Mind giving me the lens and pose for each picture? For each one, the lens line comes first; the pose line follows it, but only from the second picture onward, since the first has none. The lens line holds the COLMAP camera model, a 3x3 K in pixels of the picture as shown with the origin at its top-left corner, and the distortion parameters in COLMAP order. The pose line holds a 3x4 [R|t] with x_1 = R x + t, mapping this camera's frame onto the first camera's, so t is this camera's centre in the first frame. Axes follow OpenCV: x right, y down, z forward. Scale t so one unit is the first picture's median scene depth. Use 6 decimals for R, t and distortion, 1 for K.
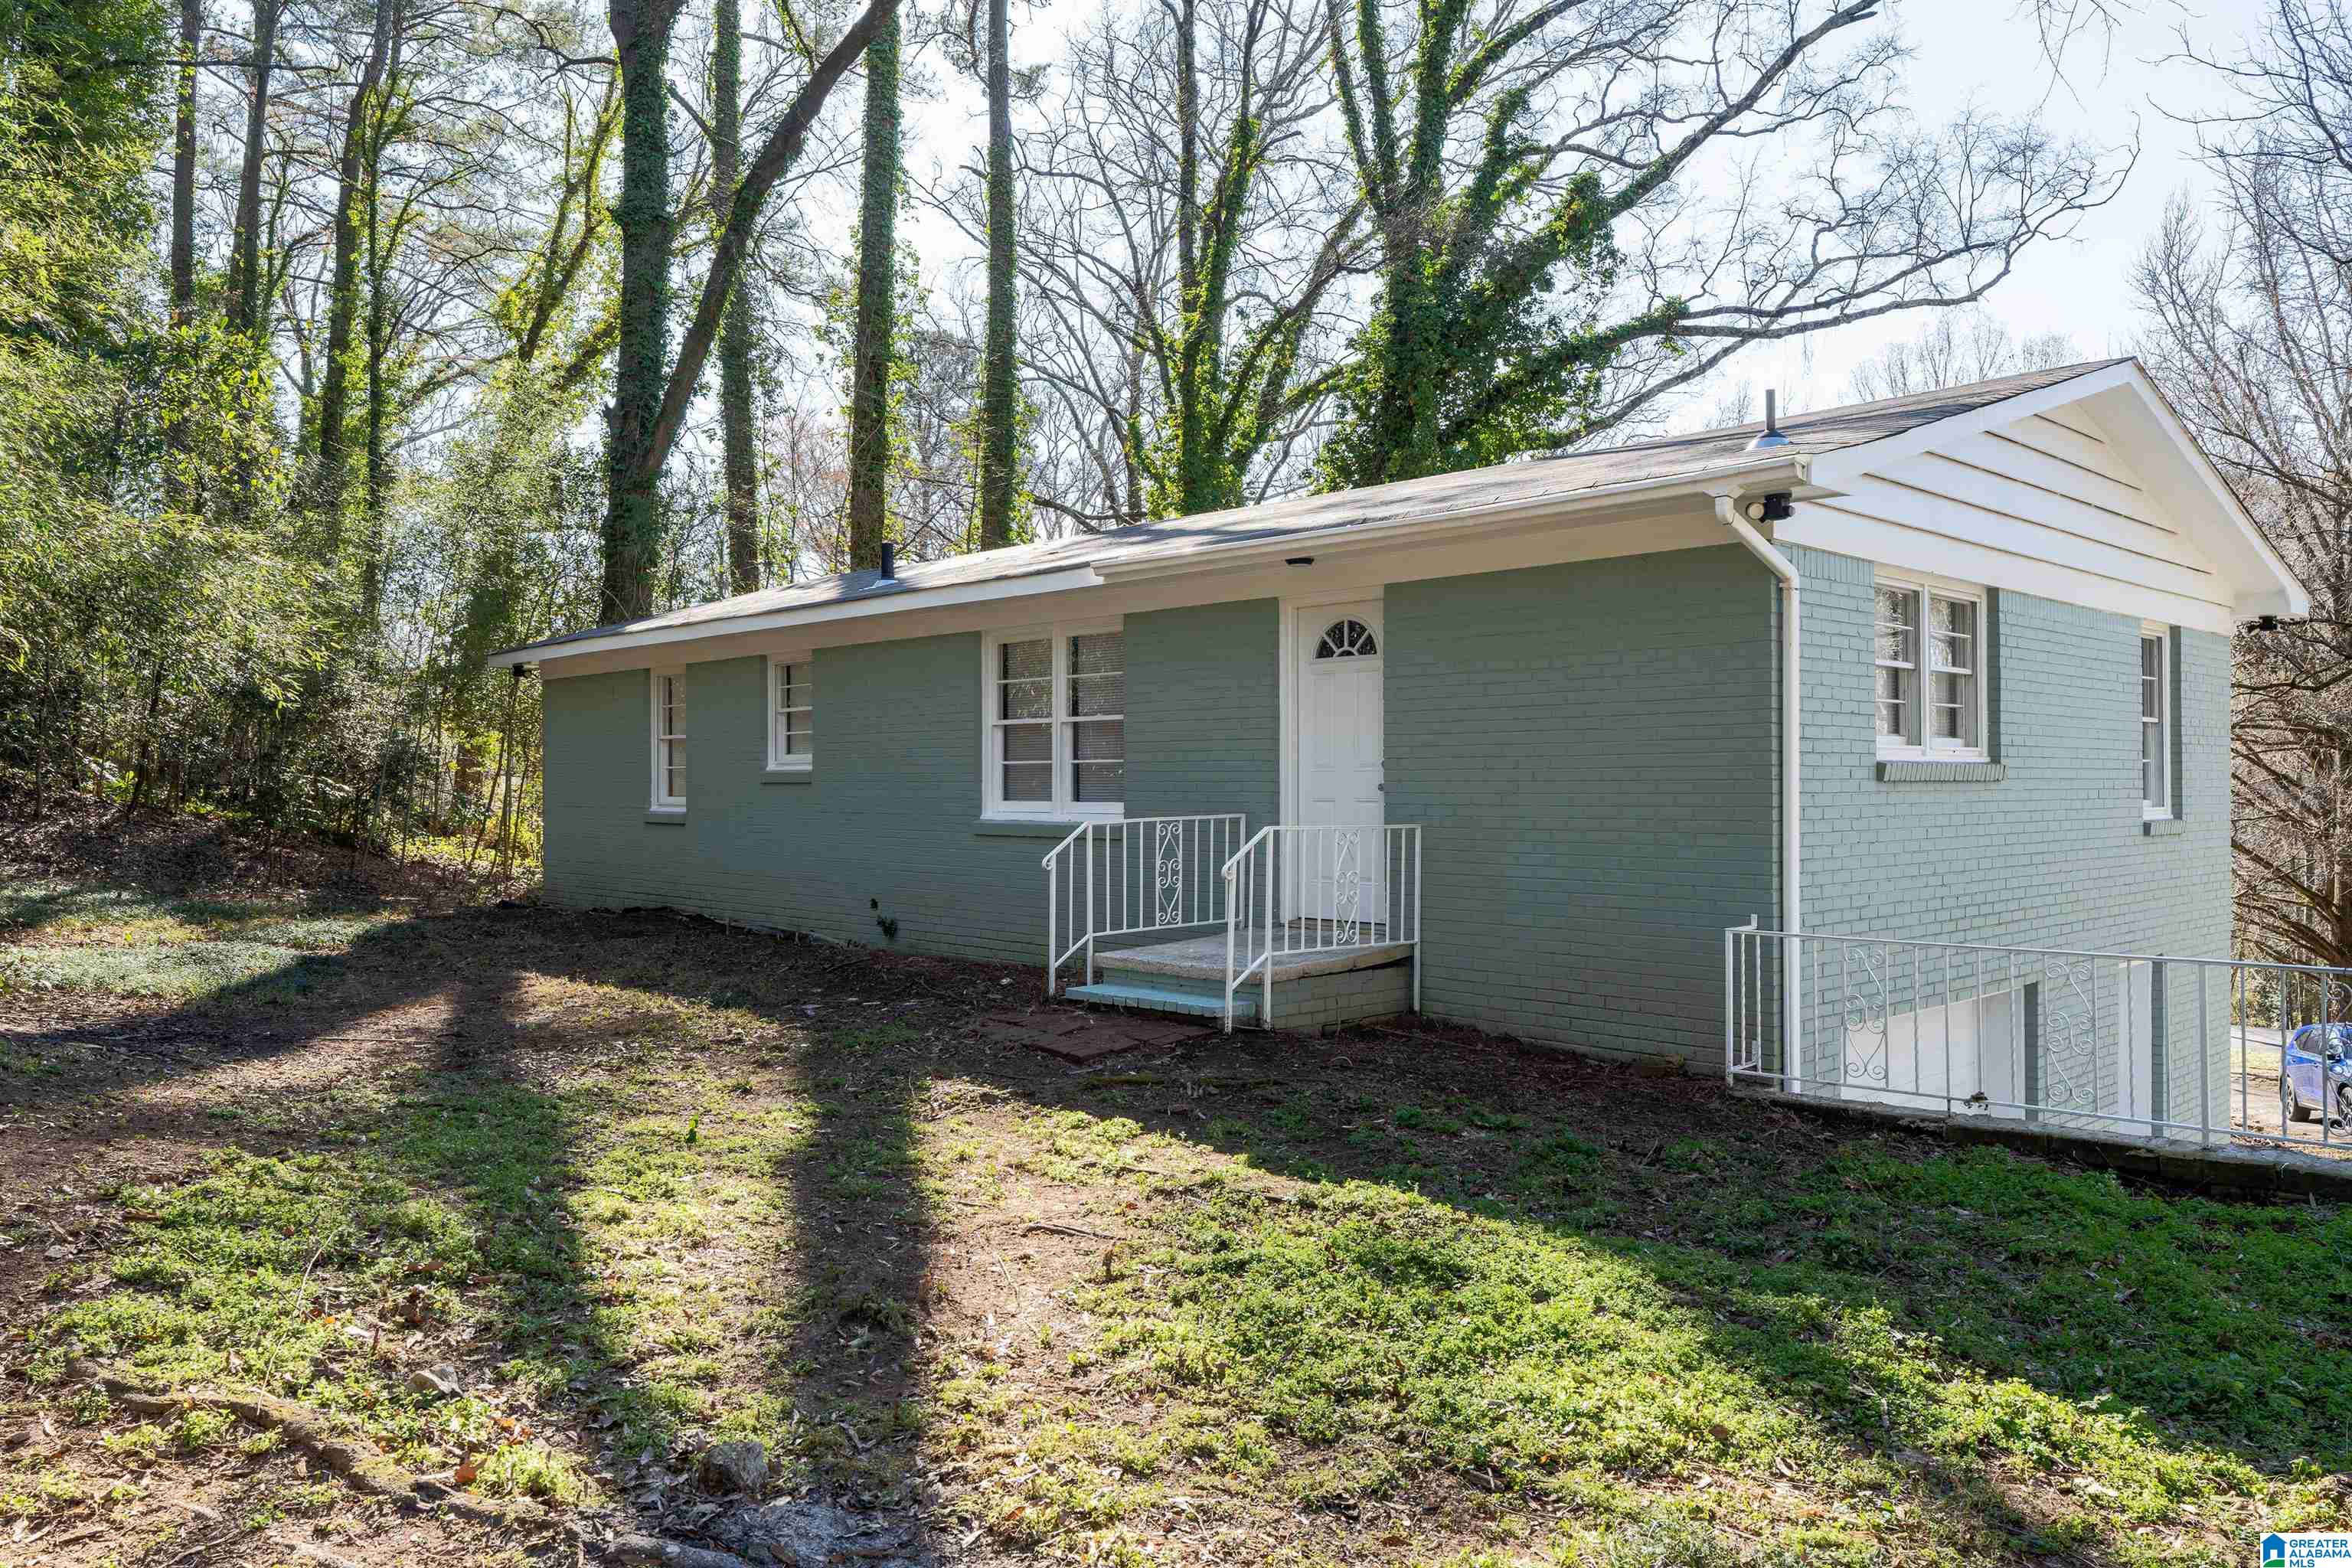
lens RADIAL K [[1639.1, 0, 1178.4], [0, 1639.1, 777.5], [0, 0, 1]] dist [-0.004580, -0.004627]
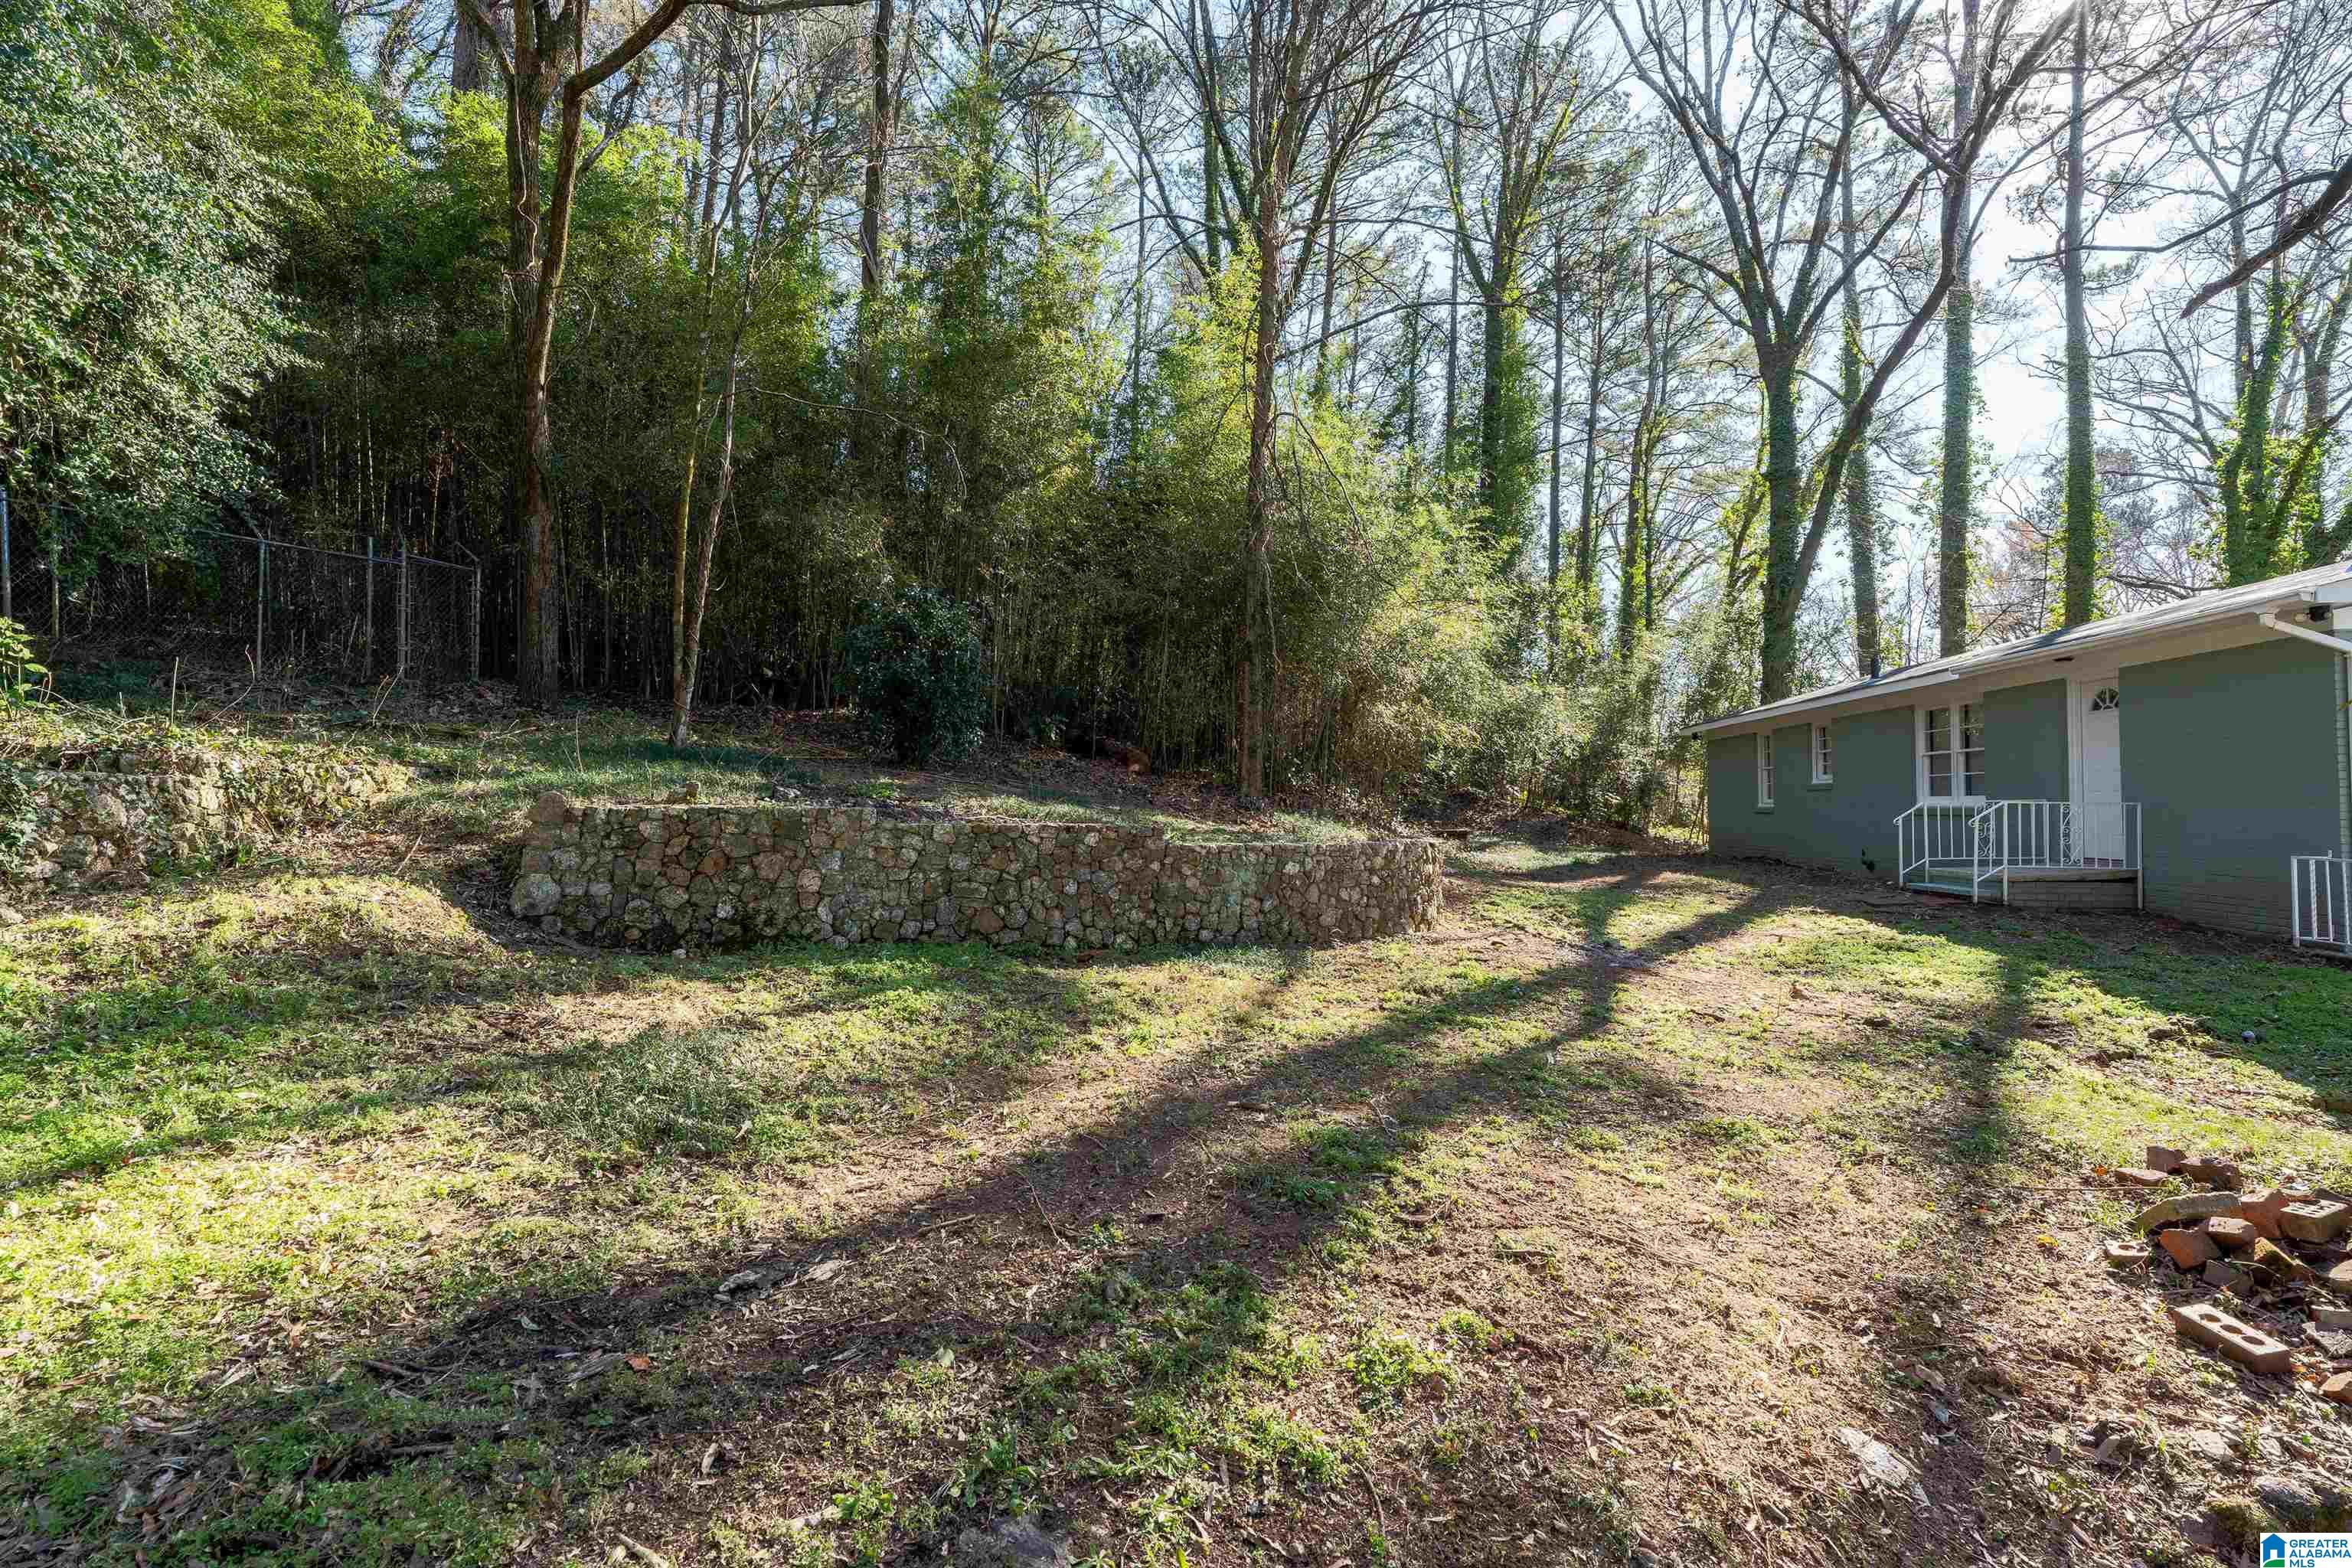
lens RADIAL K [[1055.4, 0, 1171.3], [0, 1055.4, 766.0], [0, 0, 1]] dist [-0.001932, 0.000671]
pose [[0.612112, -0.029882, -0.790206, 0.165205], [0.002157, 0.999345, -0.036121, 0.011300], [0.790768, 0.020405, 0.611776, -0.212821]]
